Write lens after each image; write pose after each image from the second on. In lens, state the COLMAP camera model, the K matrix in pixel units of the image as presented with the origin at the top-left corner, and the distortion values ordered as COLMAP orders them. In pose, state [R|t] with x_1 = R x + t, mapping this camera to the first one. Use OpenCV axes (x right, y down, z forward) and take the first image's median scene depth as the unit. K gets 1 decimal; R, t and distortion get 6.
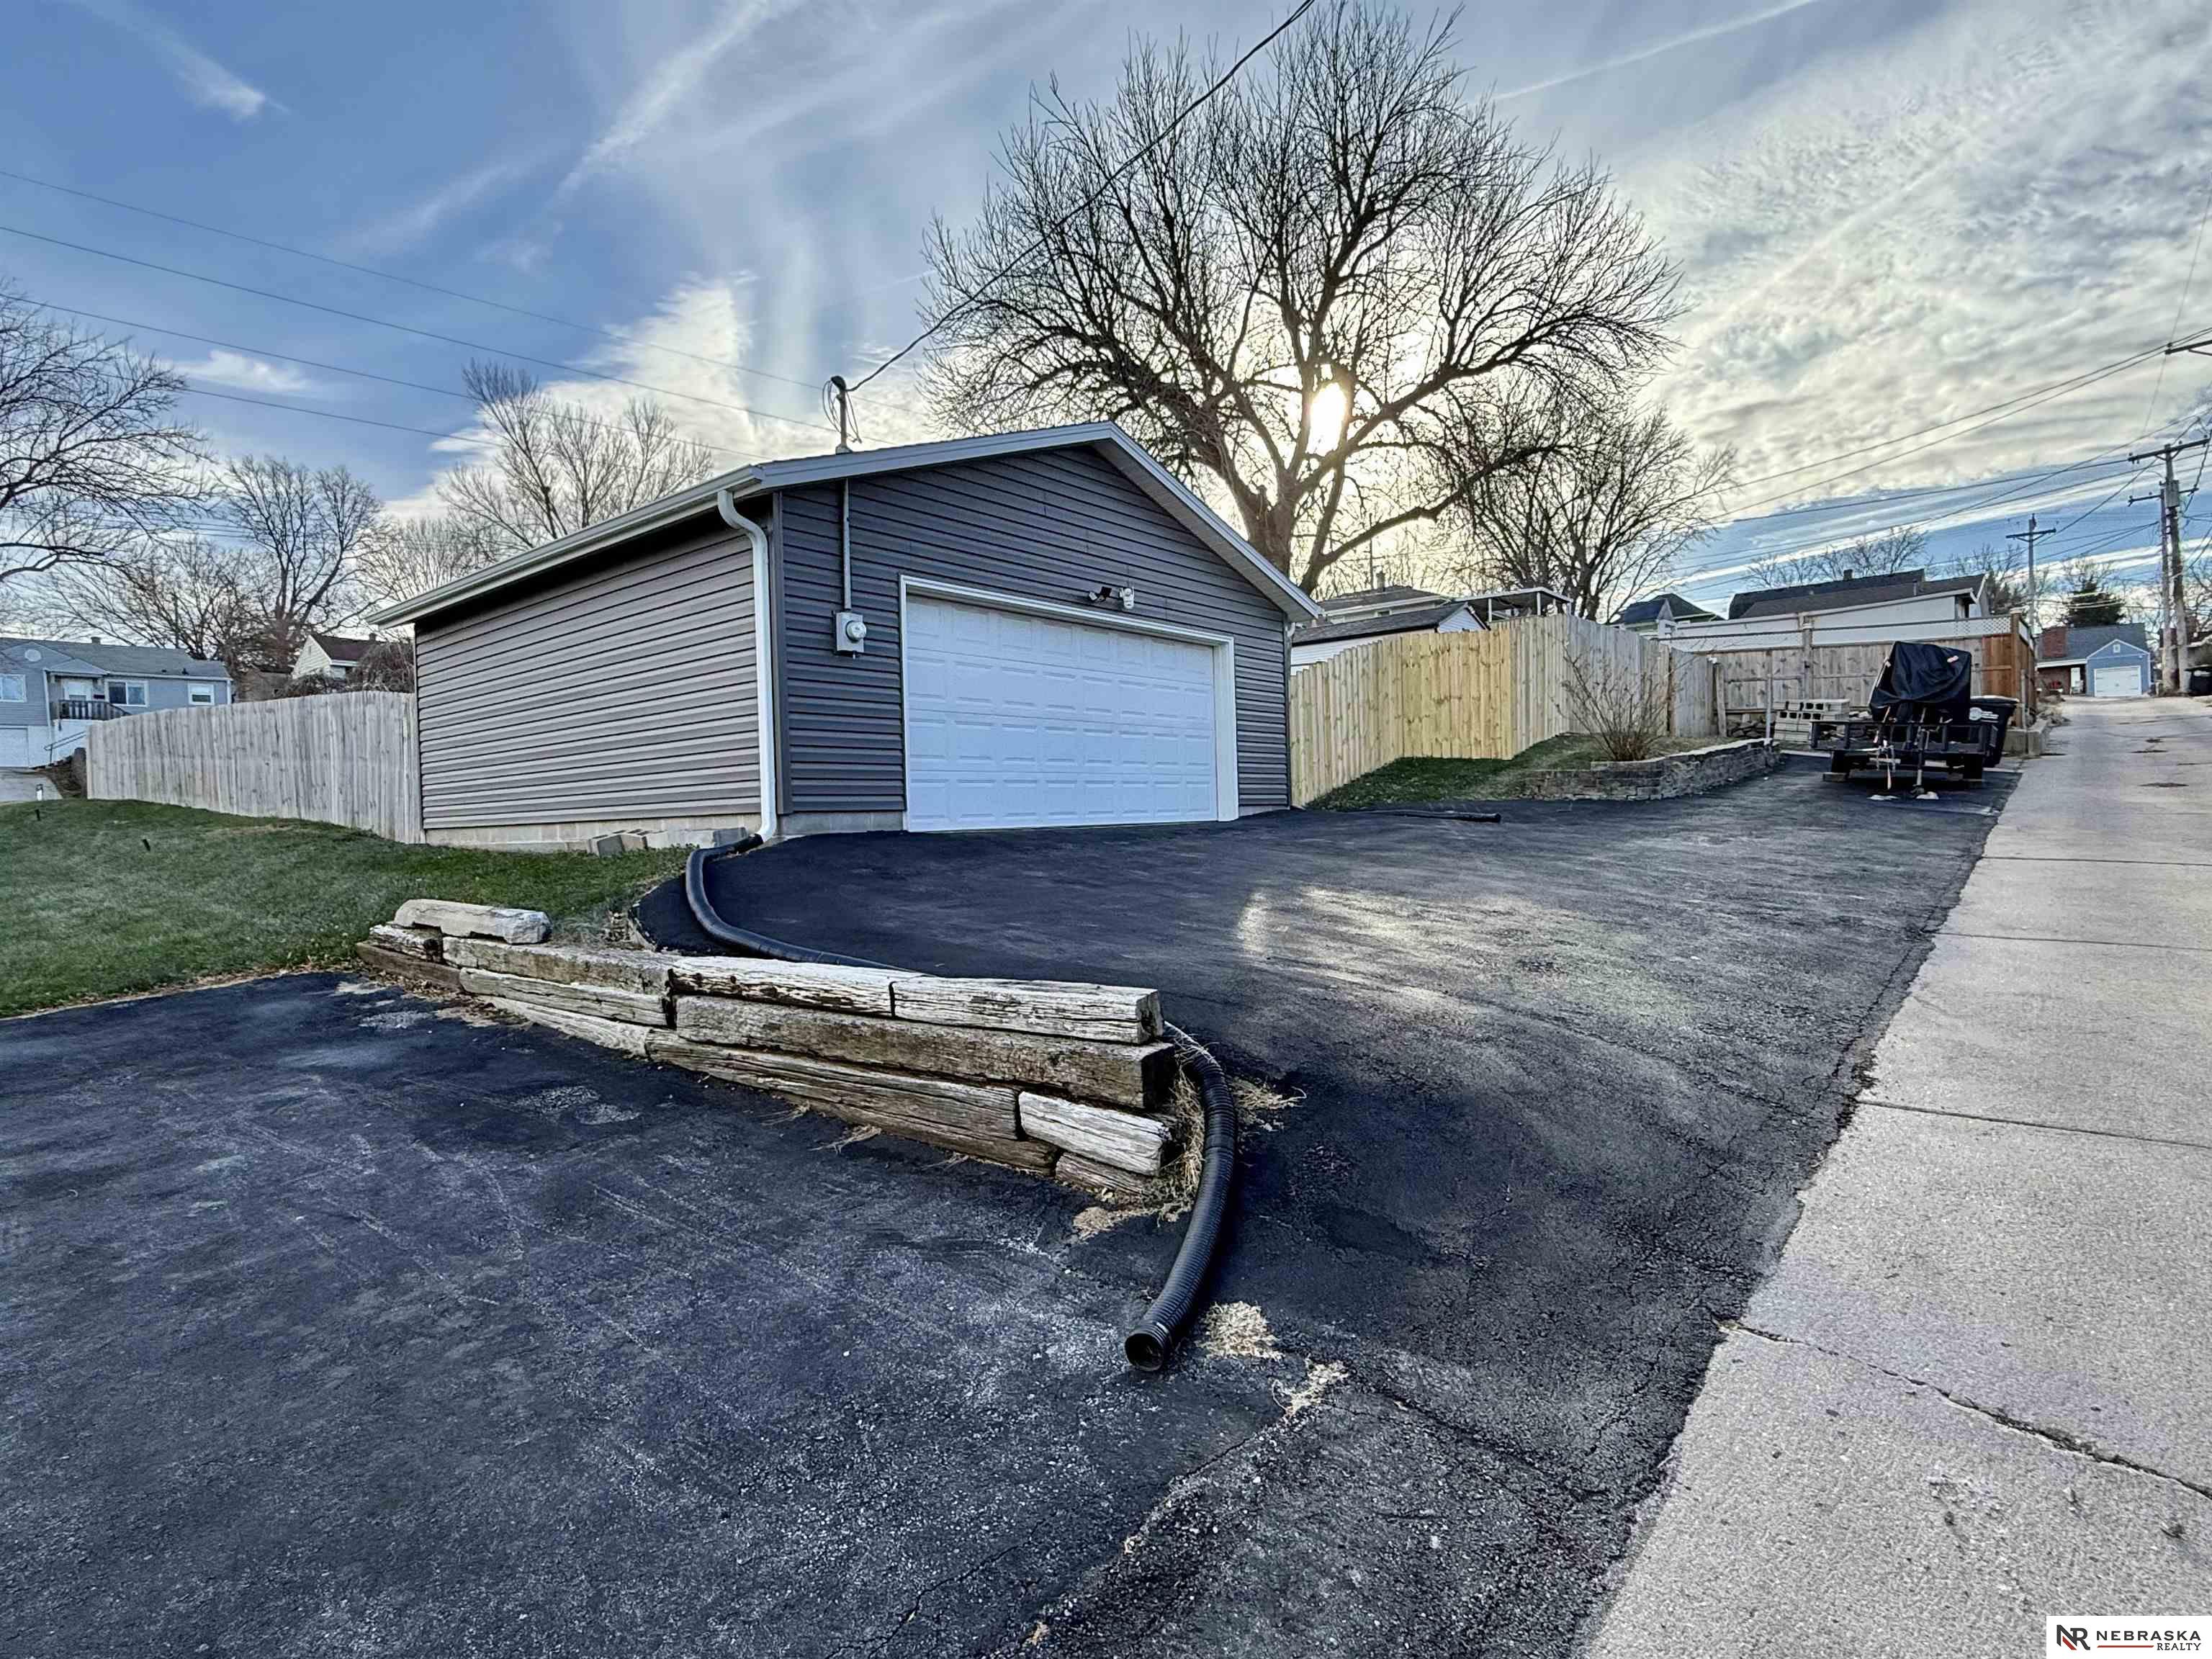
lens RADIAL K [[1127.7, 0, 1118.5], [0, 1127.7, 841.2], [0, 0, 1]] dist [-0.018553, 0.000958]
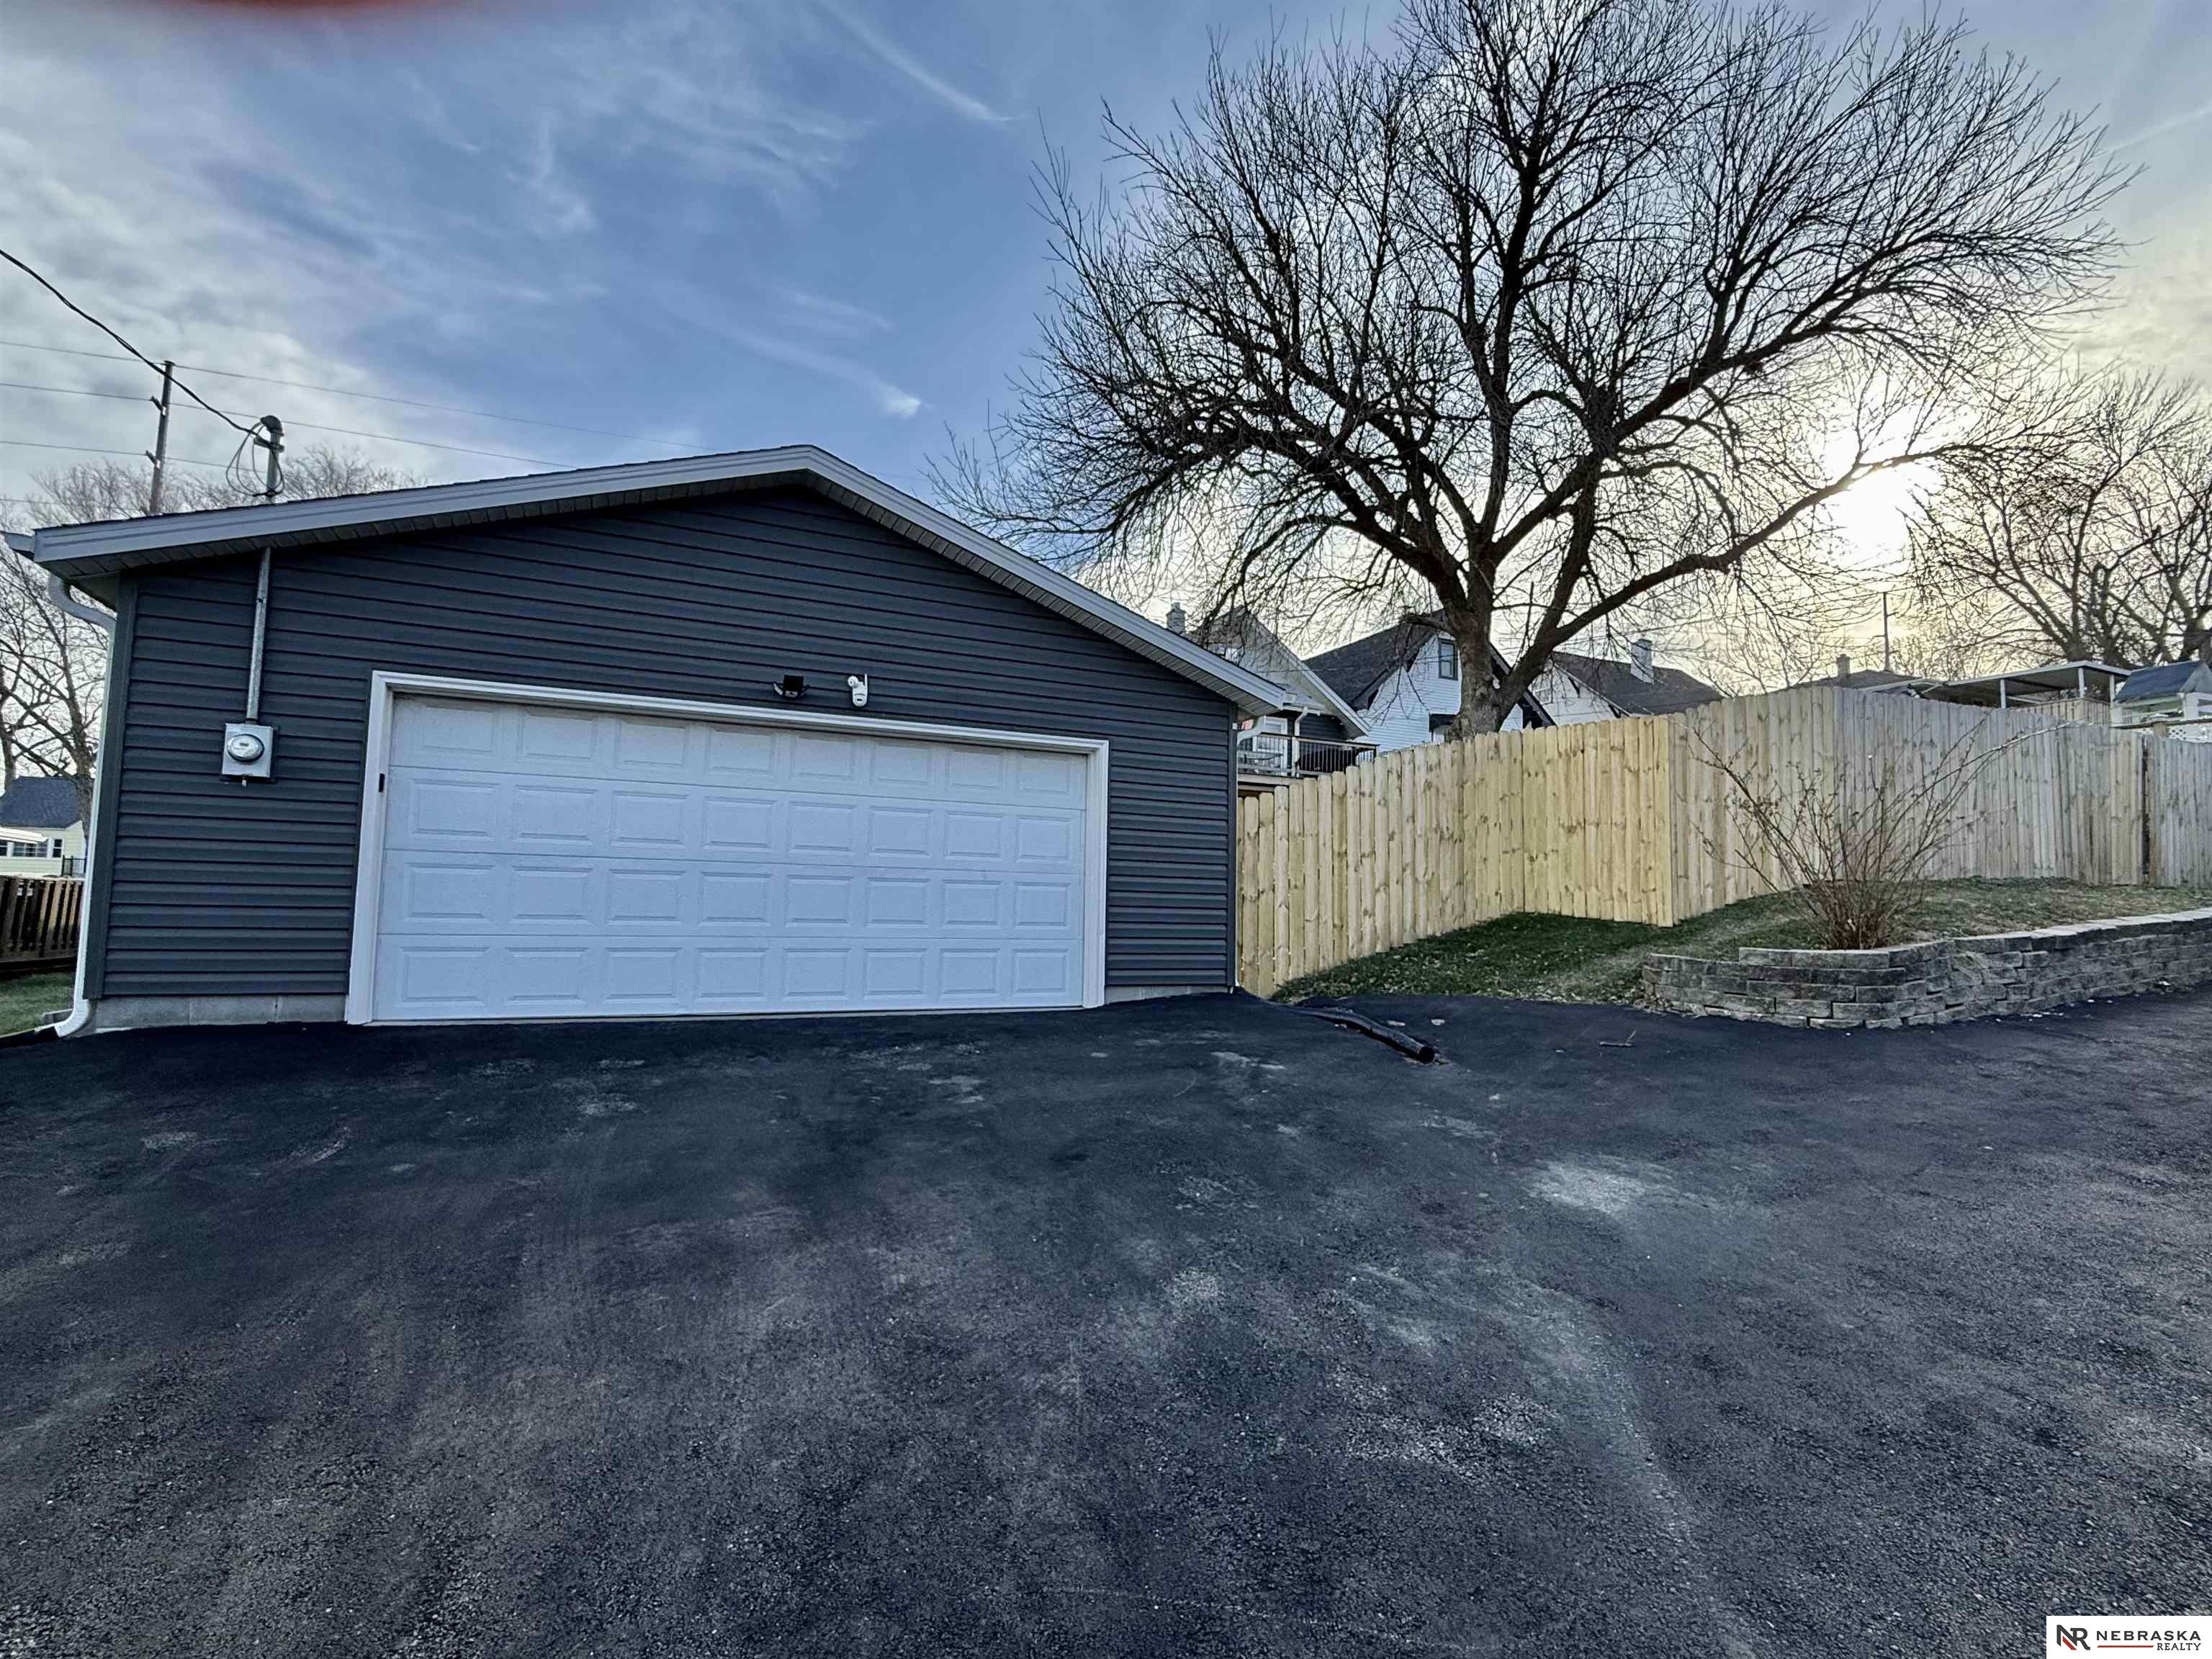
lens RADIAL K [[1067.3, 0, 1113.1], [0, 1067.3, 830.2], [0, 0, 1]] dist [0.010630, -0.000680]
pose [[0.904058, 0.008718, -0.427320, 0.242334], [-0.052892, 0.994389, -0.091614, -0.041556], [0.424124, 0.105427, 0.899447, 0.259185]]
